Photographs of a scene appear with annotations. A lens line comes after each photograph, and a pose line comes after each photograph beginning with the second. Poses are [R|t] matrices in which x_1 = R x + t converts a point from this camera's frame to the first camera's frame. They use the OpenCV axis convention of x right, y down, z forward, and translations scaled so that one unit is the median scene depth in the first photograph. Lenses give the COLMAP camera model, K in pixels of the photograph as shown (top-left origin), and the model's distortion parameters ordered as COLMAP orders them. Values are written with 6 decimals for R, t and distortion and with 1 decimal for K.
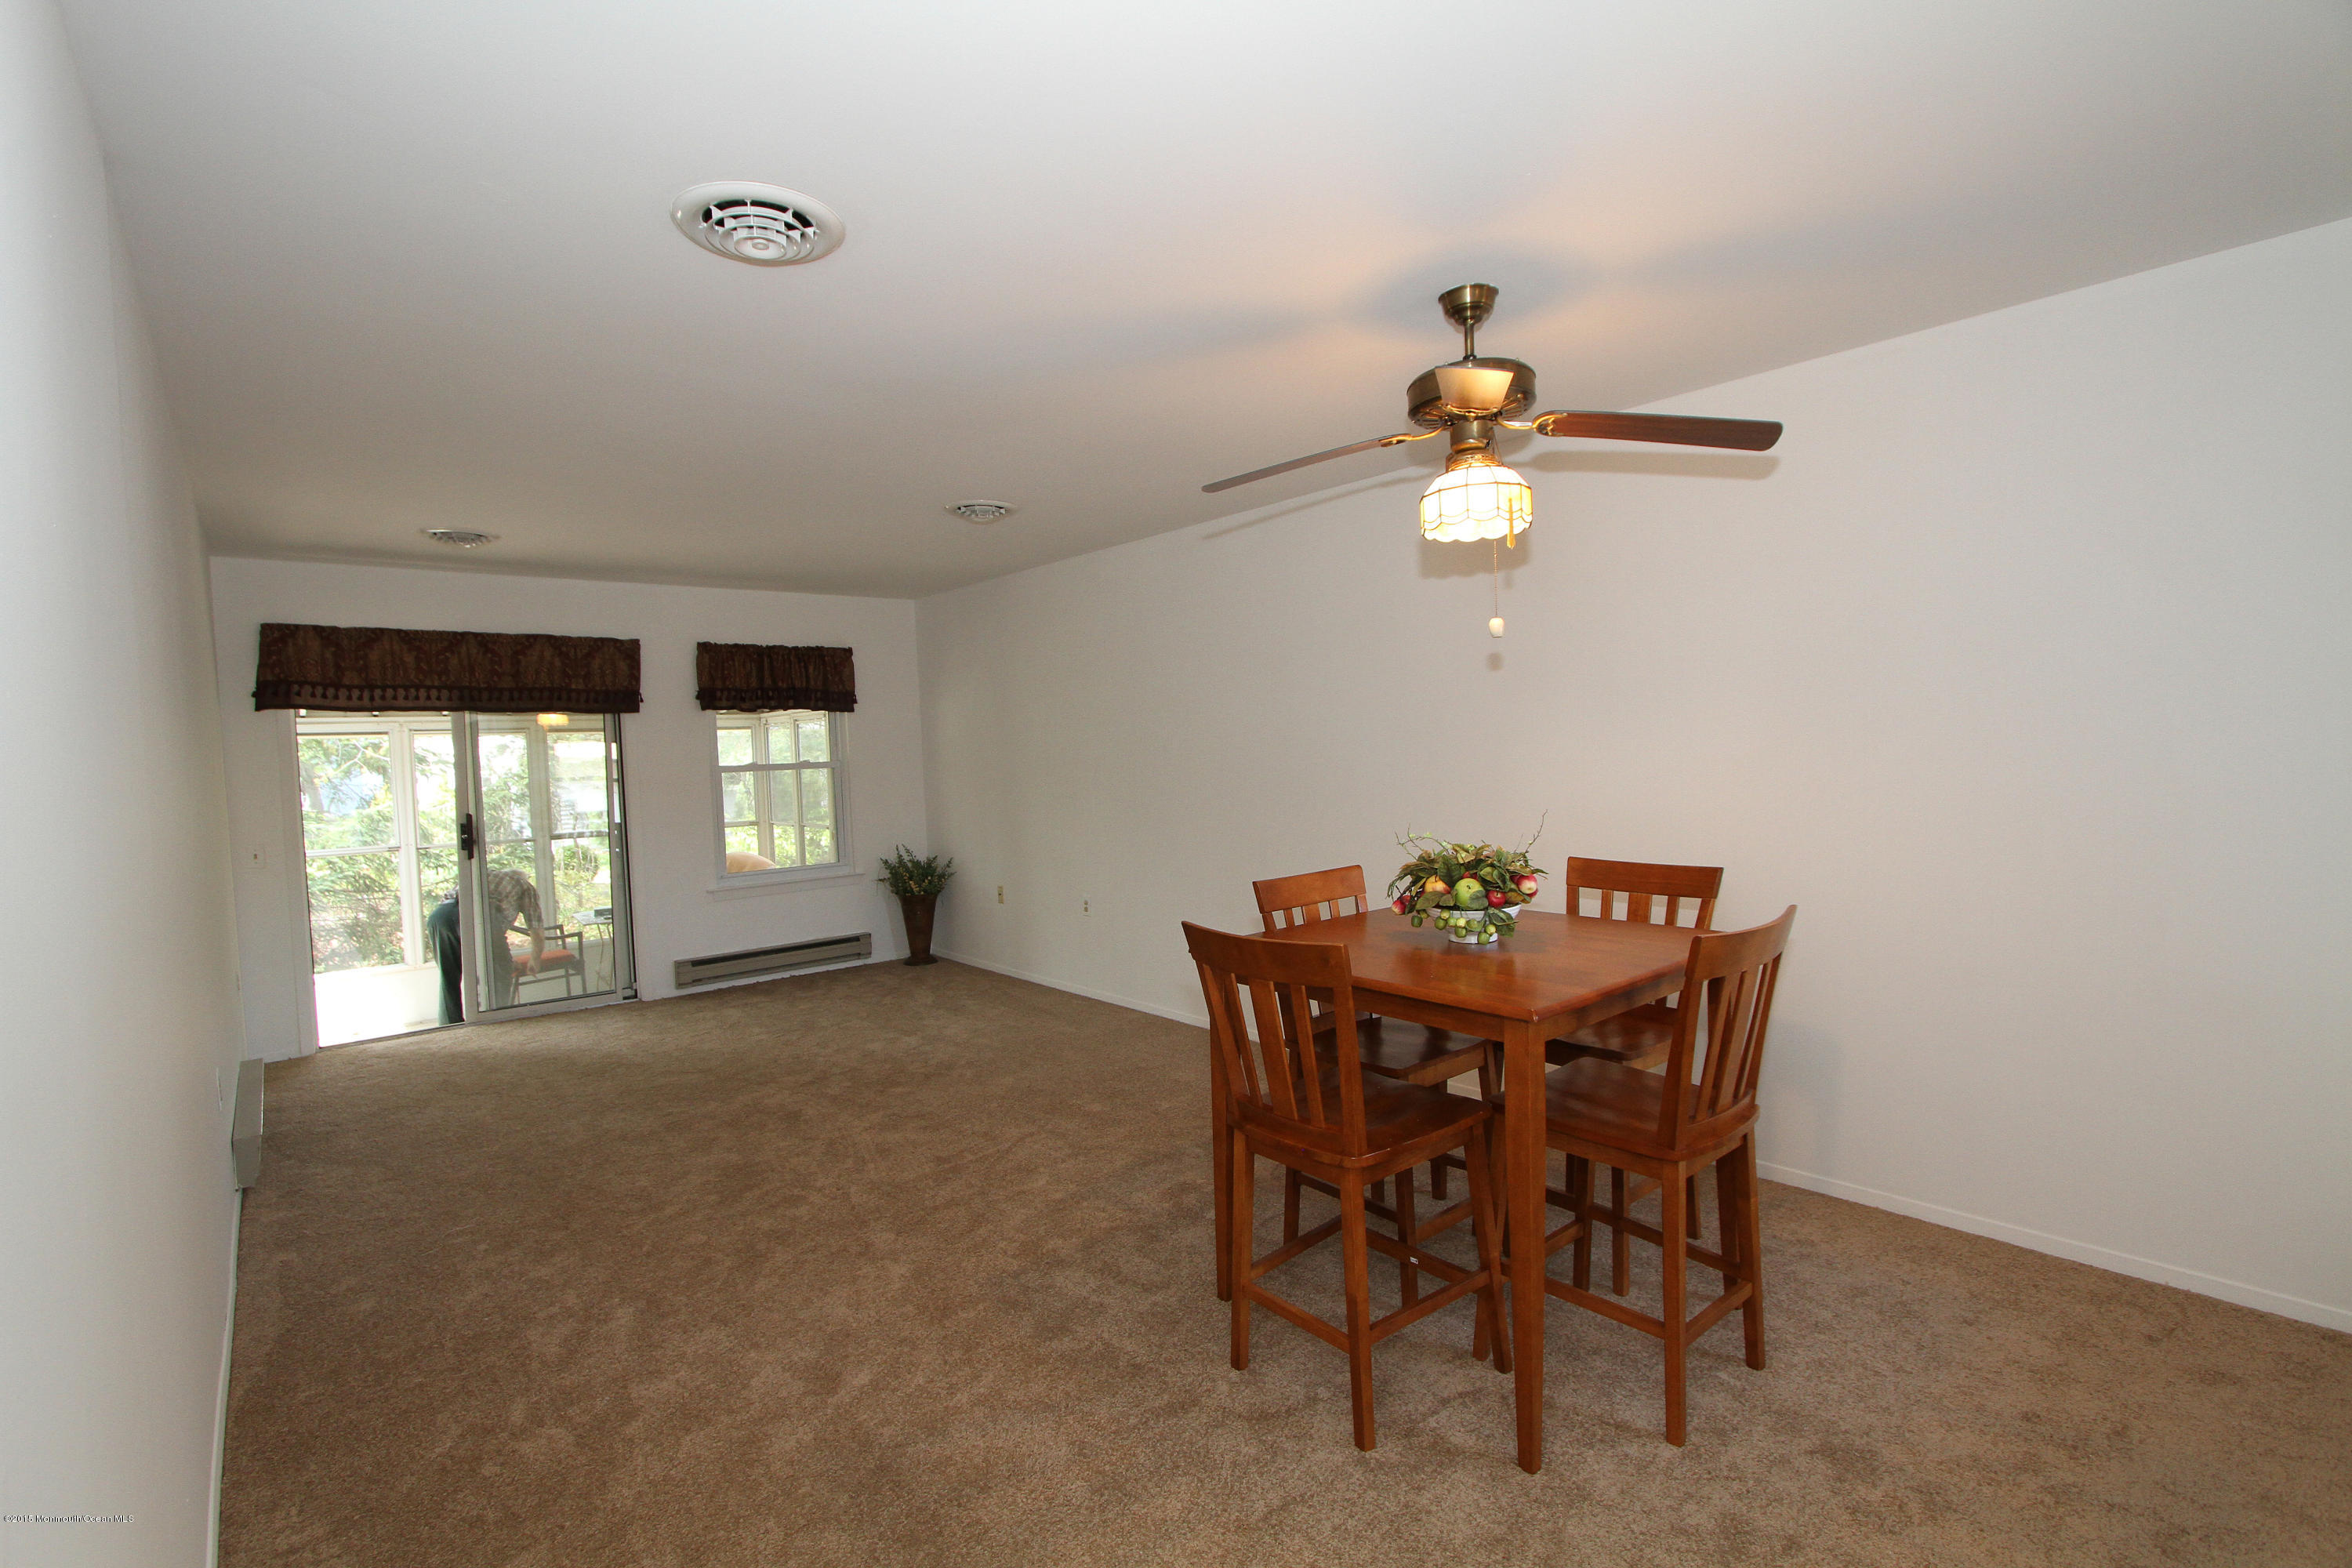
lens RADIAL K [[1089.6, 0, 1186.0], [0, 1089.6, 783.1], [0, 0, 1]] dist [-0.014278, 0.001235]
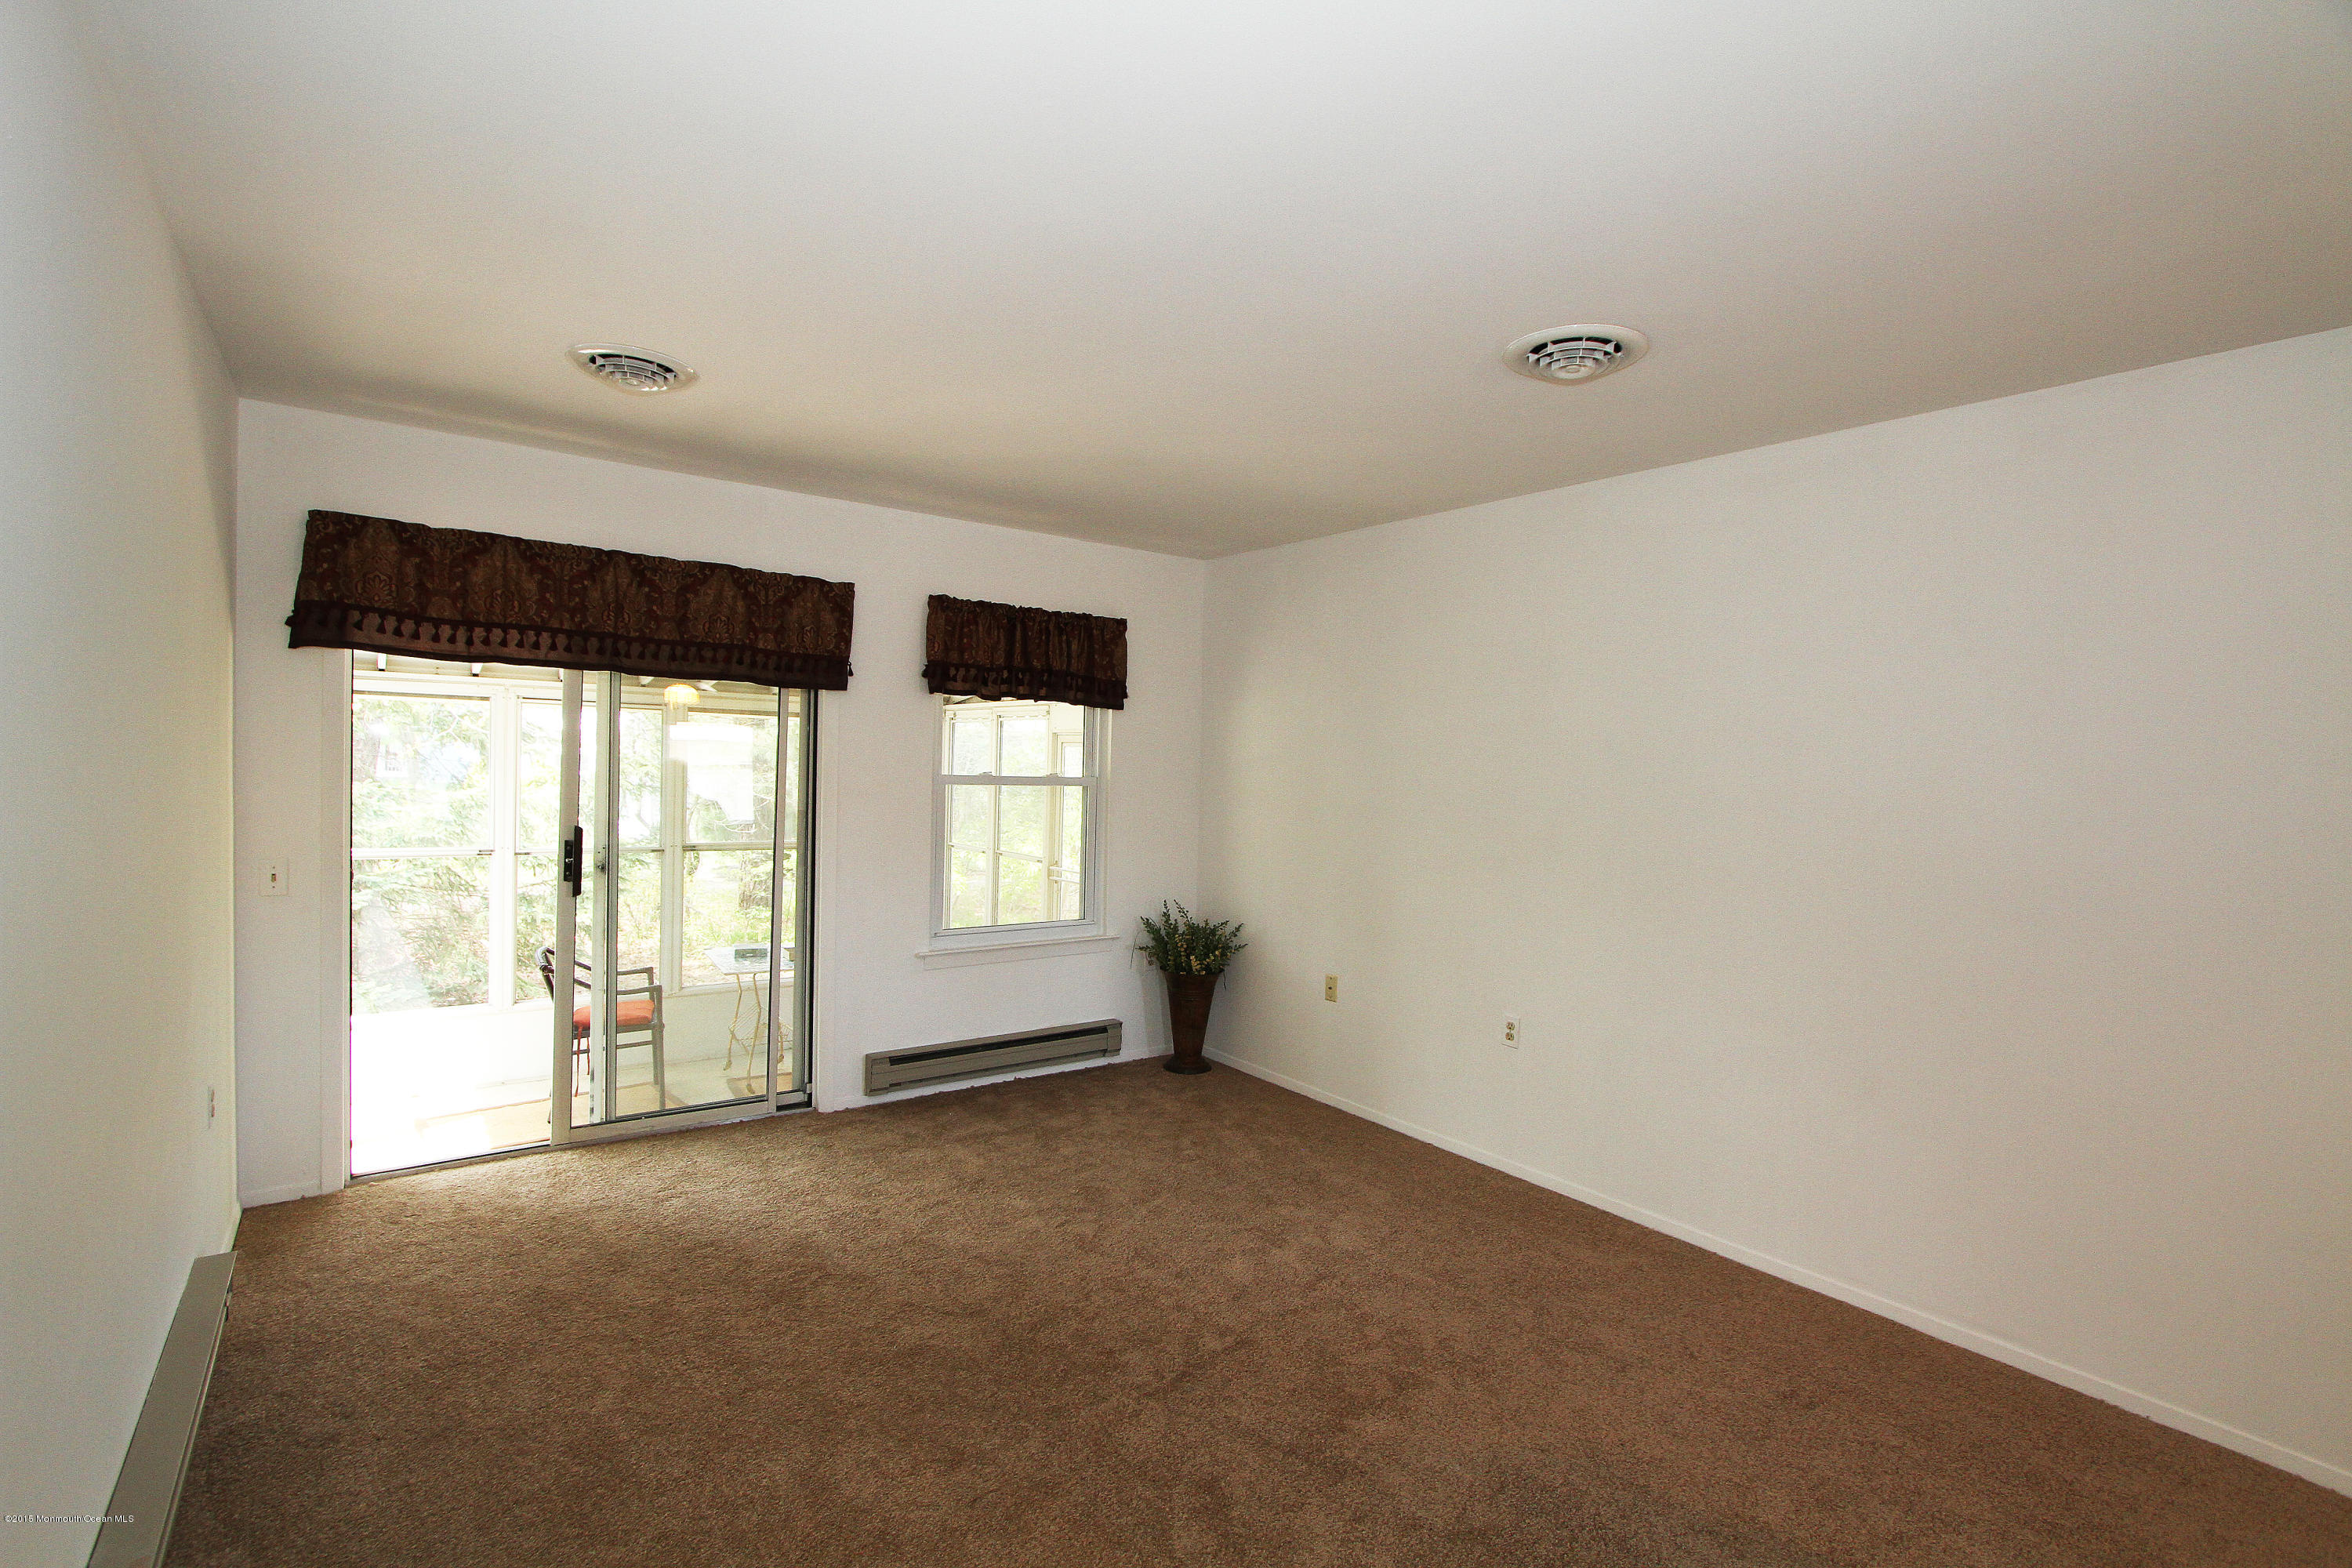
lens RADIAL K [[1089.6, 0, 1189.1], [0, 1089.6, 783.8], [0, 0, 1]] dist [-0.014278, 0.001235]
pose [[0.996027, 0.066136, -0.059635, -0.237429], [-0.067033, 0.997664, -0.013160, -0.011590], [0.058625, 0.017105, 0.998134, 0.322205]]
